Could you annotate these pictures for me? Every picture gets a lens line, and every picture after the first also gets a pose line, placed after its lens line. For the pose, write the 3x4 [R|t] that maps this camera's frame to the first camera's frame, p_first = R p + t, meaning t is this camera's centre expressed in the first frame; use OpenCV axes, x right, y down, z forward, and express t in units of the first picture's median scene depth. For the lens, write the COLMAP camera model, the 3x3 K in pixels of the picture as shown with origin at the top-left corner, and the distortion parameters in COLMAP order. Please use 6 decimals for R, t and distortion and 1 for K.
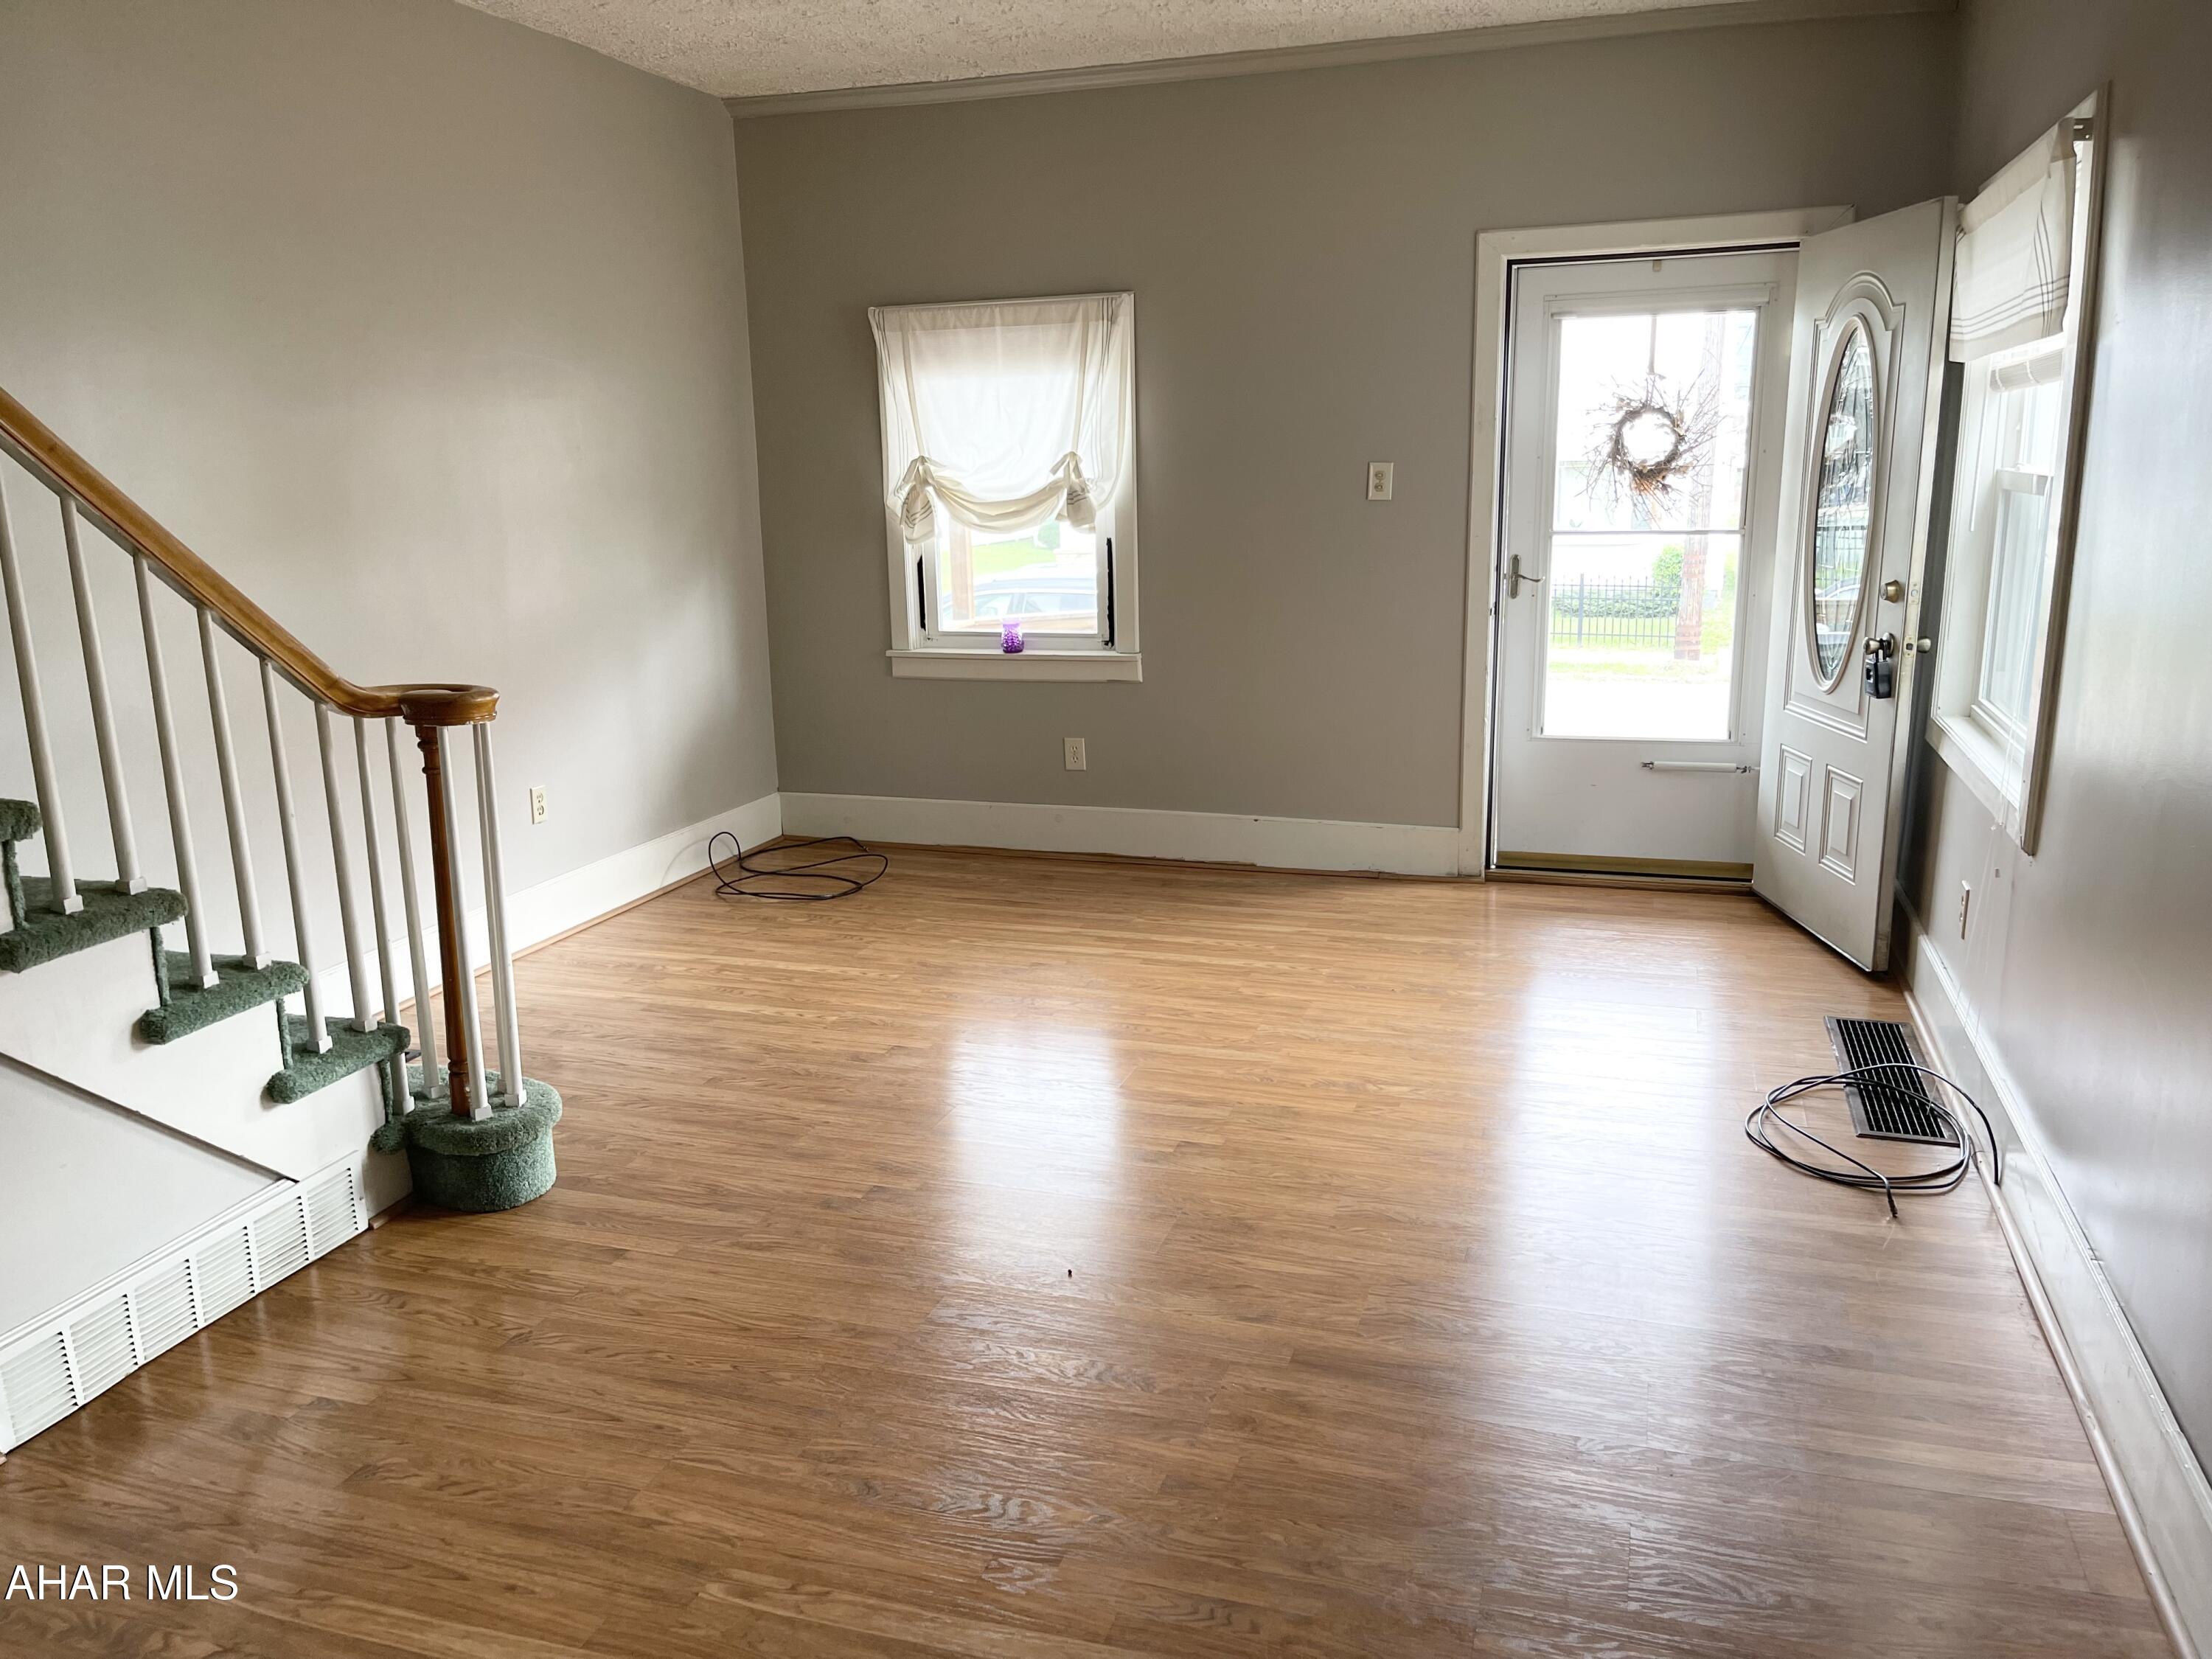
lens RADIAL K [[1668.1, 0, 1115.6], [0, 1668.1, 836.7], [0, 0, 1]] dist [0.059405, -0.080815]
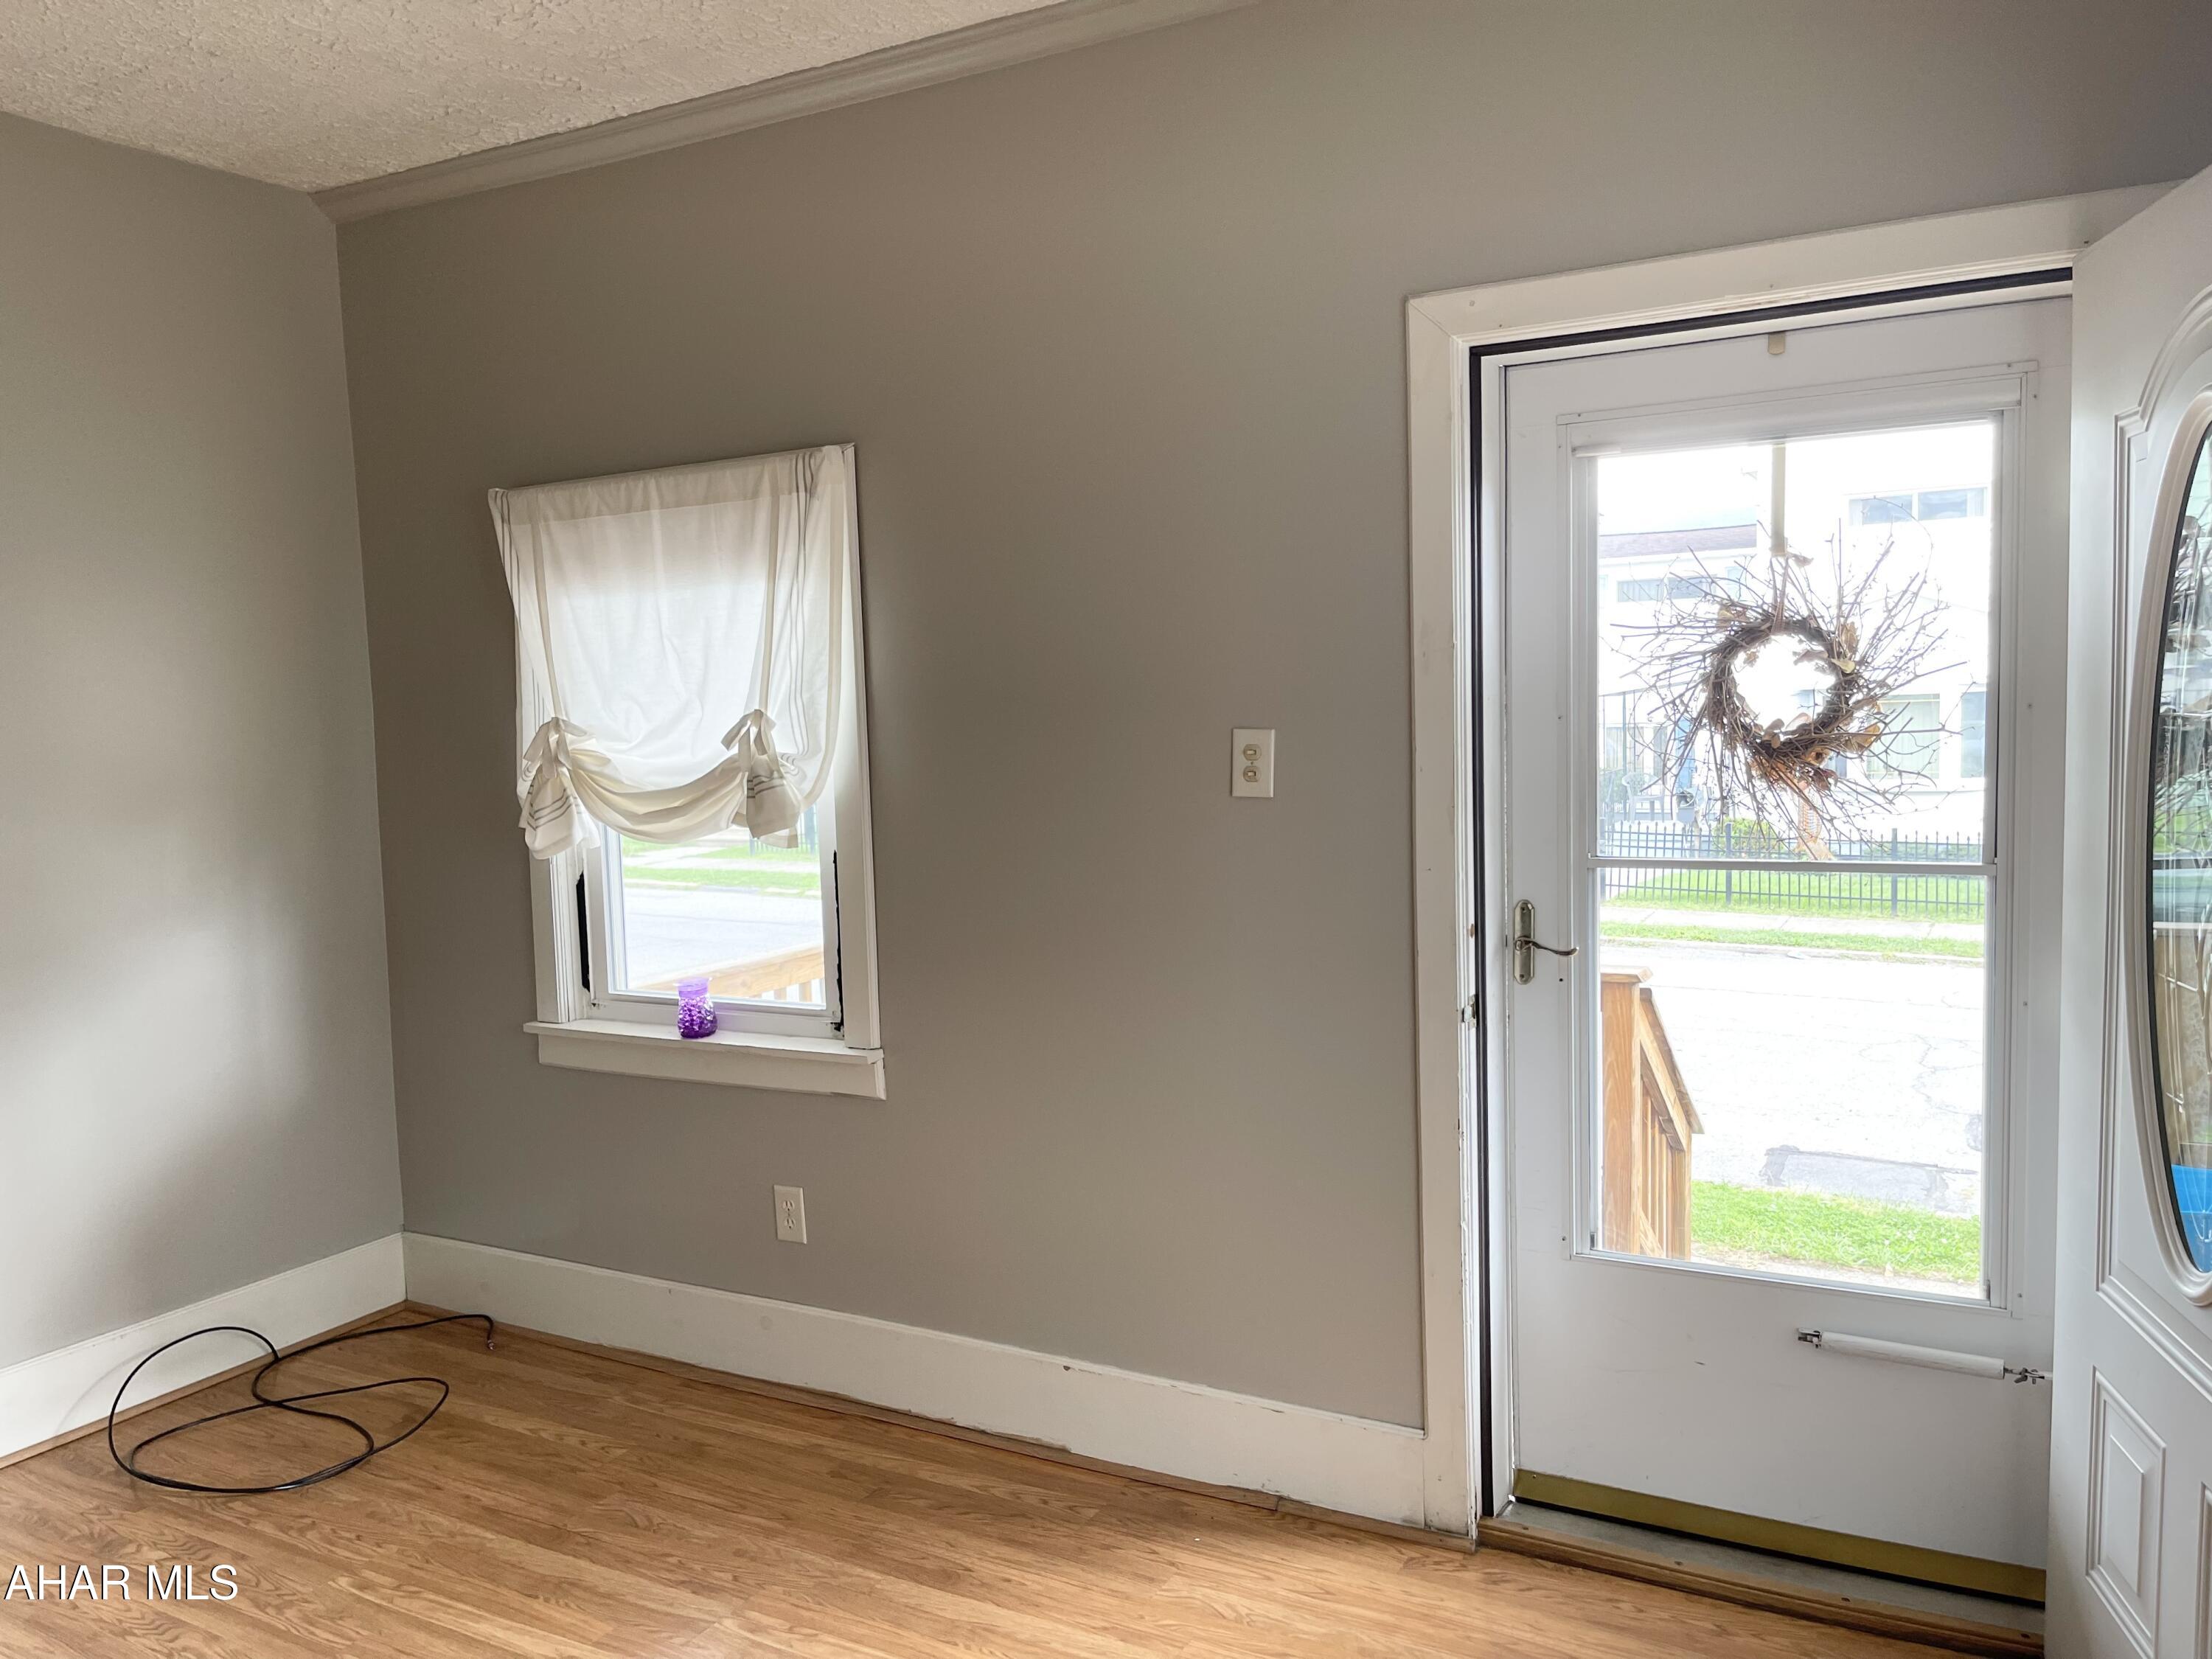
lens RADIAL K [[1668.1, 0, 1097.0], [0, 1668.1, 832.7], [0, 0, 1]] dist [0.059405, -0.080815]
pose [[0.980520, 0.006243, -0.196321, 0.208221], [-0.032838, 0.990638, -0.132507, -0.115050], [0.193656, 0.136372, 0.971545, 0.463798]]
